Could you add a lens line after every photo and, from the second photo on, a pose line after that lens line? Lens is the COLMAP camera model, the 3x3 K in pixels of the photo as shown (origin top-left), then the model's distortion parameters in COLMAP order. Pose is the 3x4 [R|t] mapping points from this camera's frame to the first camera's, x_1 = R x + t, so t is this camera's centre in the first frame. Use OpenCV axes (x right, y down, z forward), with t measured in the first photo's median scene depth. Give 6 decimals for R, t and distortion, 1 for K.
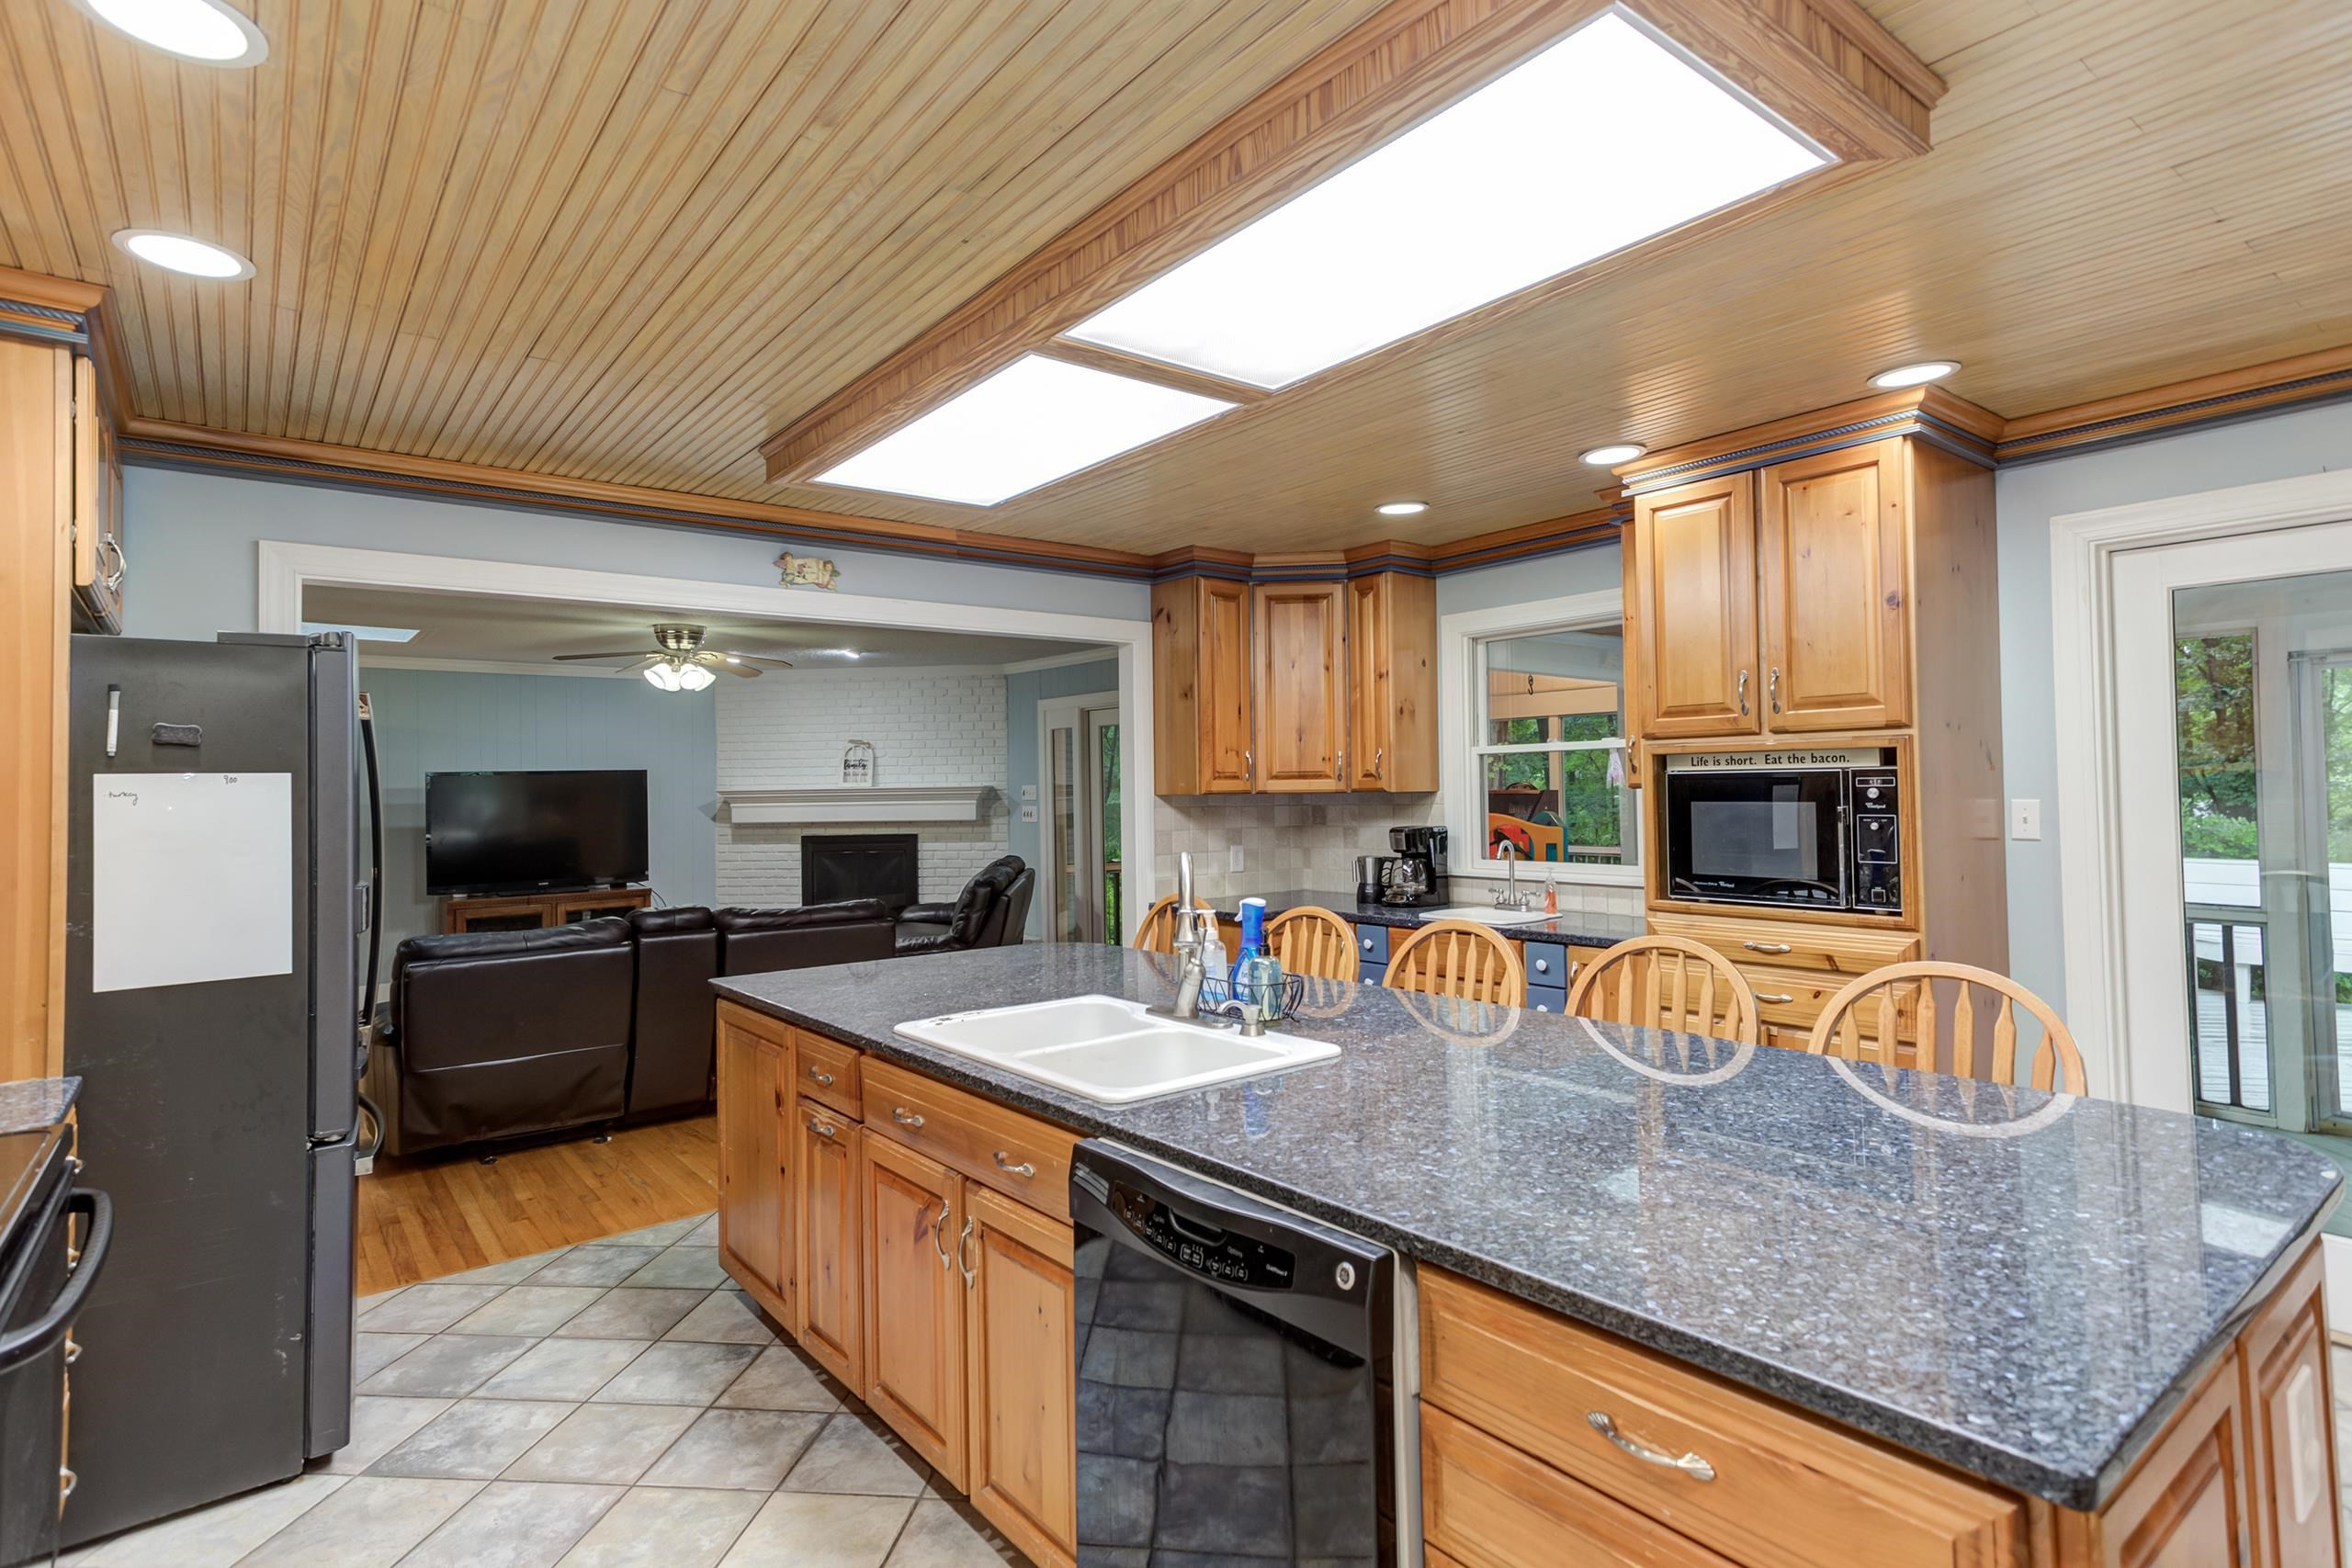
lens RADIAL K [[1174.4, 0, 1171.3], [0, 1174.4, 778.5], [0, 0, 1]] dist [0.000773, -0.000031]
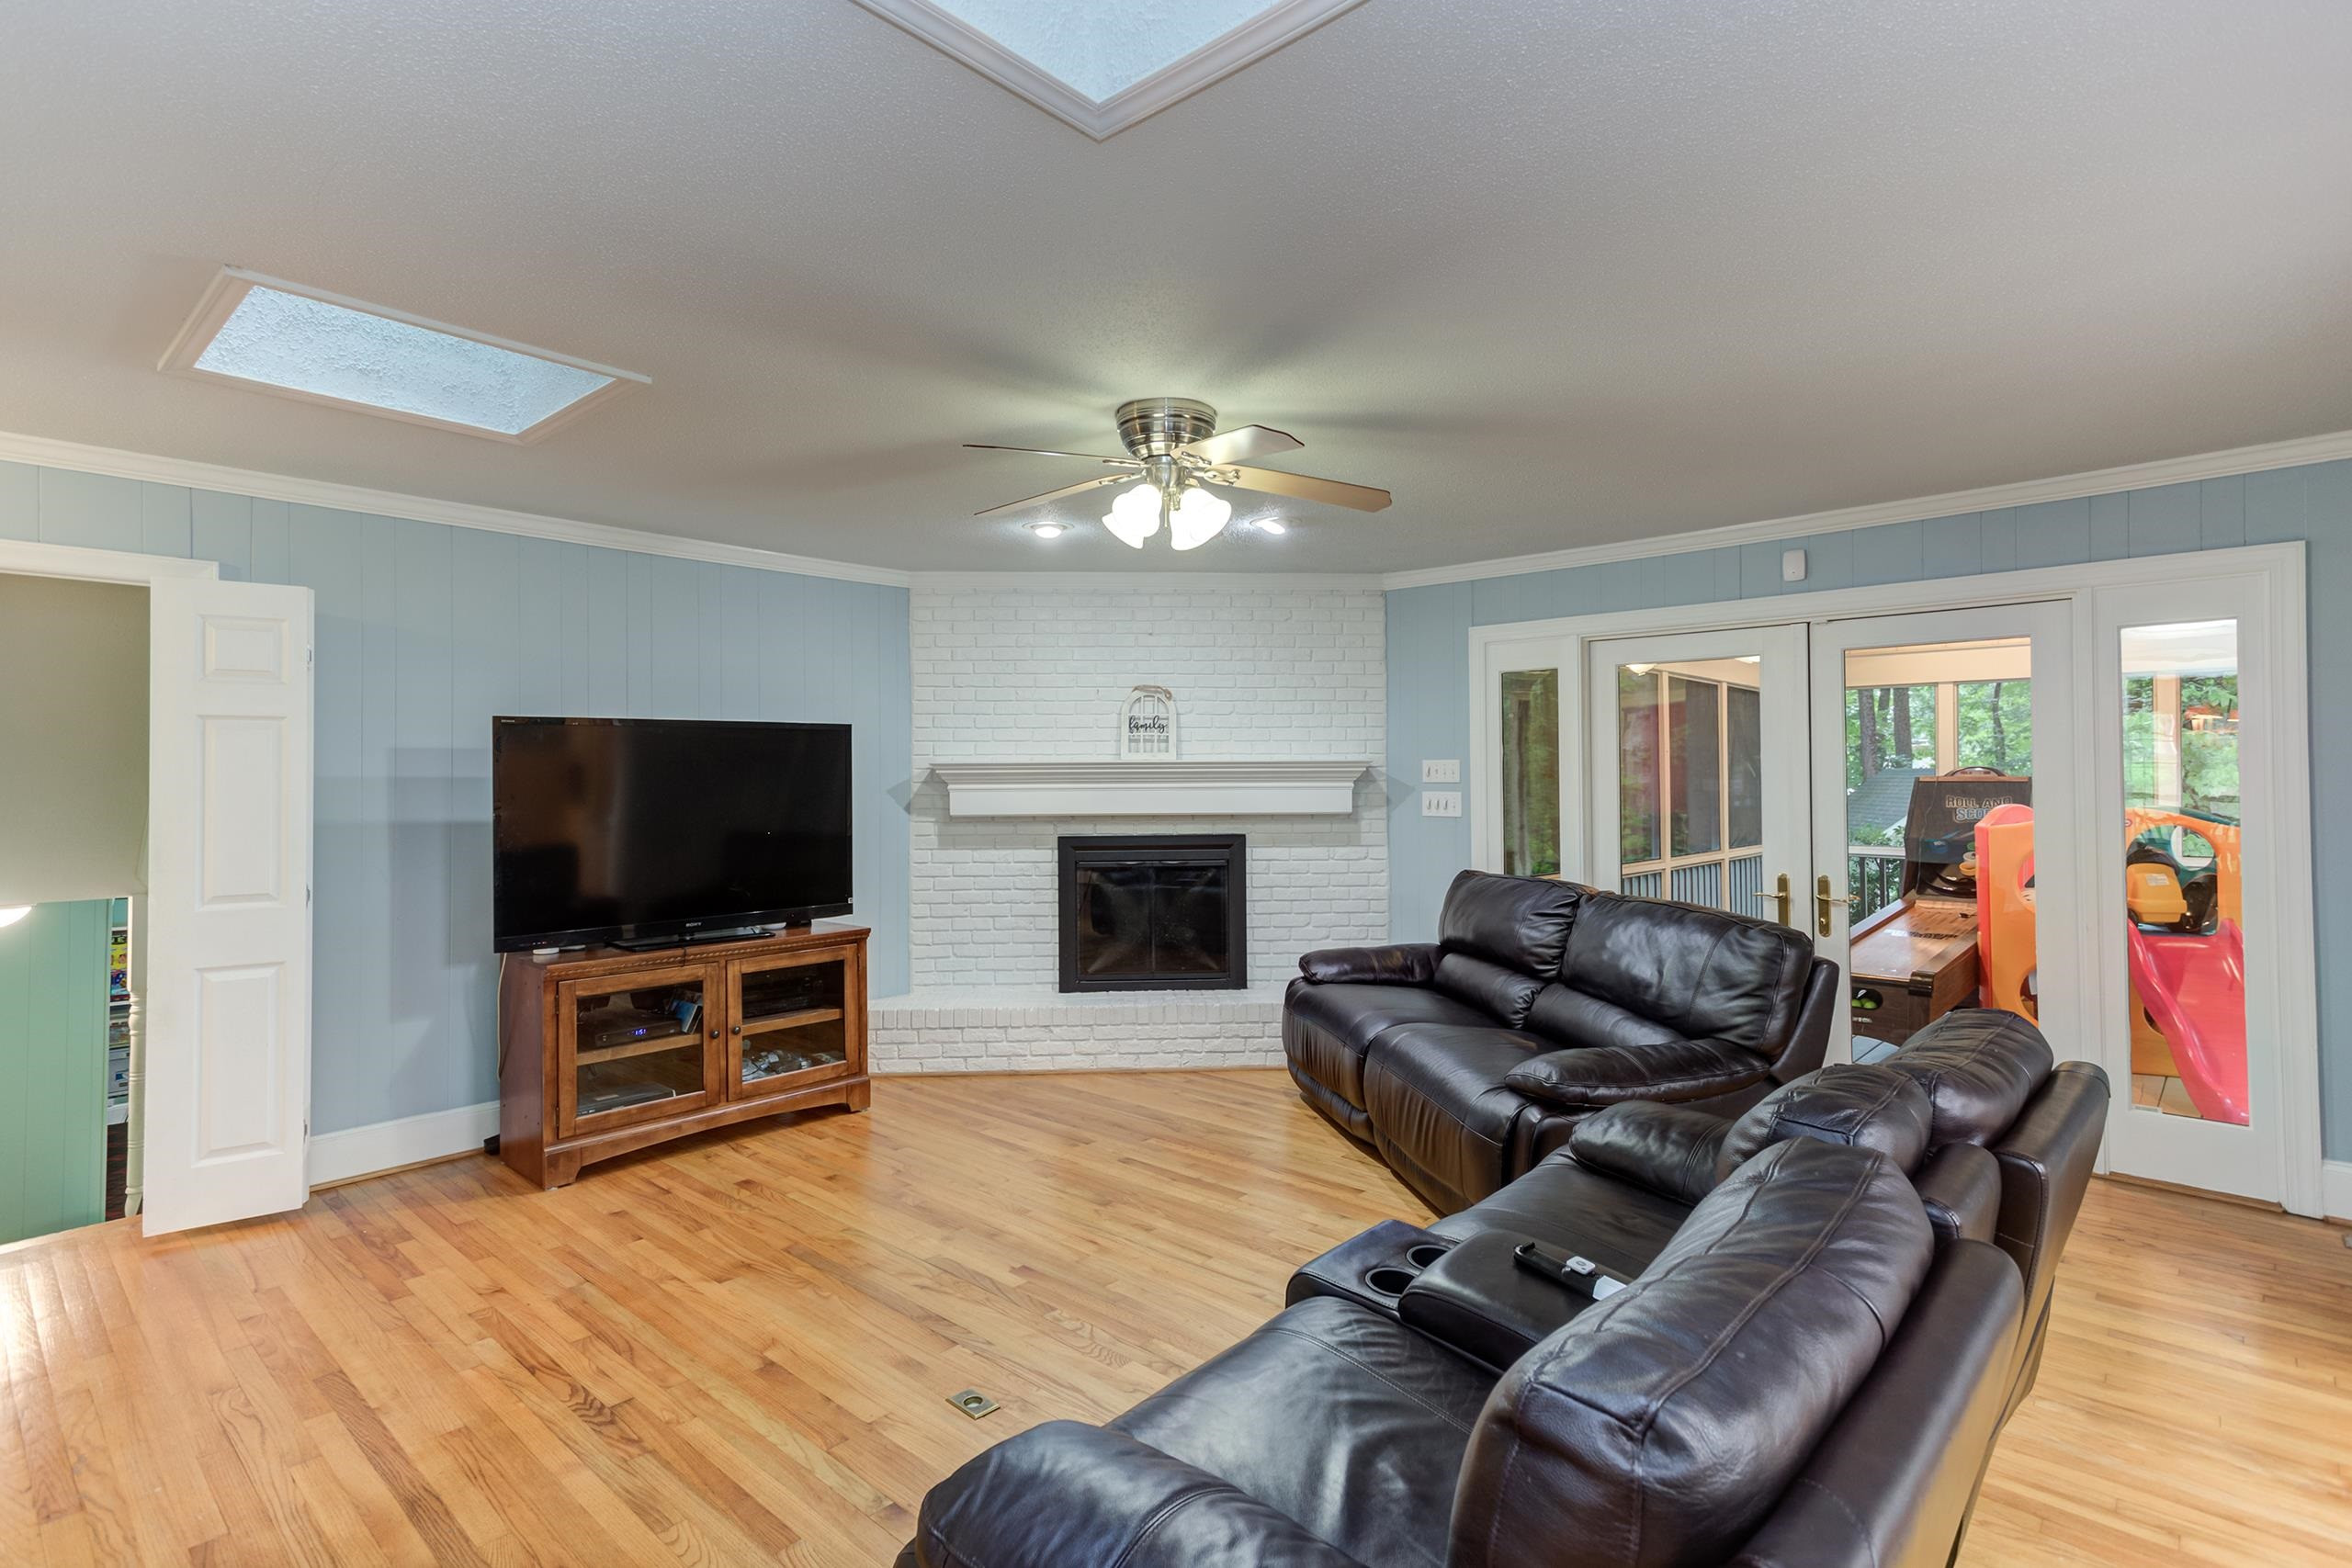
lens RADIAL K [[1174.4, 0, 1176.6], [0, 1174.4, 775.5], [0, 0, 1]] dist [0.000773, -0.000031]
pose [[0.986681, 0.010445, 0.162334, -0.356991], [-0.011693, 0.999909, 0.006732, 0.011263], [-0.162249, -0.008541, 0.986713, 0.372059]]
